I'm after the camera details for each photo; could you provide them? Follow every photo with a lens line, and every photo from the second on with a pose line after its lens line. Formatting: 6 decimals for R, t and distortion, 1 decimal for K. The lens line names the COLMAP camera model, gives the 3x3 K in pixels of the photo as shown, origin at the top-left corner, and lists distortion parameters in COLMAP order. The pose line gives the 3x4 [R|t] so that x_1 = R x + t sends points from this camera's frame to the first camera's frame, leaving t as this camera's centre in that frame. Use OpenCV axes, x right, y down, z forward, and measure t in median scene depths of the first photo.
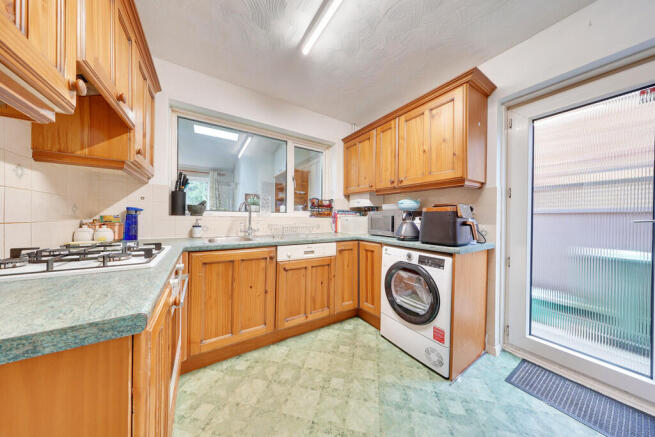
lens RADIAL K [[196.6, 0, 326.7], [0, 196.6, 219.1], [0, 0, 1]] dist [-0.001008, 0.000240]
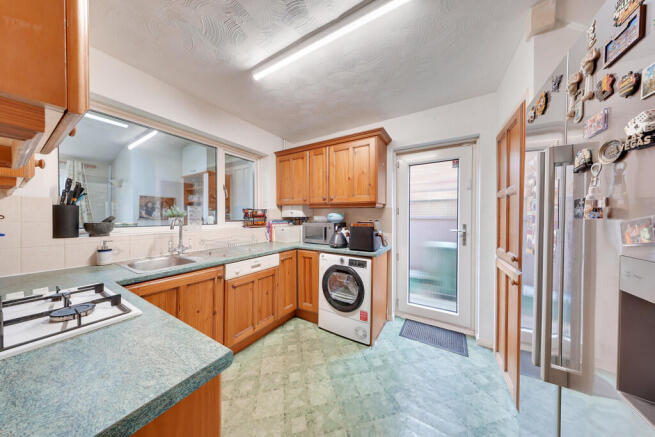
lens RADIAL K [[196.6, 0, 327.1], [0, 196.6, 218.4], [0, 0, 1]] dist [-0.001008, 0.000240]
pose [[0.895334, -0.011776, 0.445239, -0.225456], [0.008288, 0.999918, 0.009780, -0.096047], [-0.445317, -0.005066, 0.895358, -0.104562]]
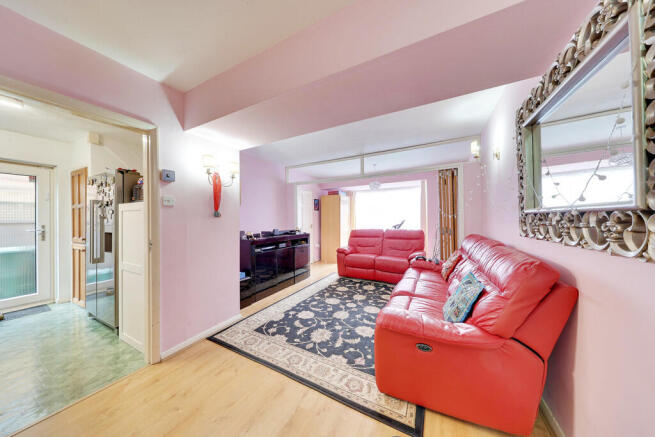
lens RADIAL K [[202.2, 0, 327.9], [0, 202.2, 217.2], [0, 0, 1]] dist [-0.000259, -0.000004]
pose [[-0.487983, -0.004727, 0.872841, -1.740578], [0.003917, 0.999963, 0.007605, -0.114815], [-0.872845, 0.007130, -0.487946, -0.725331]]
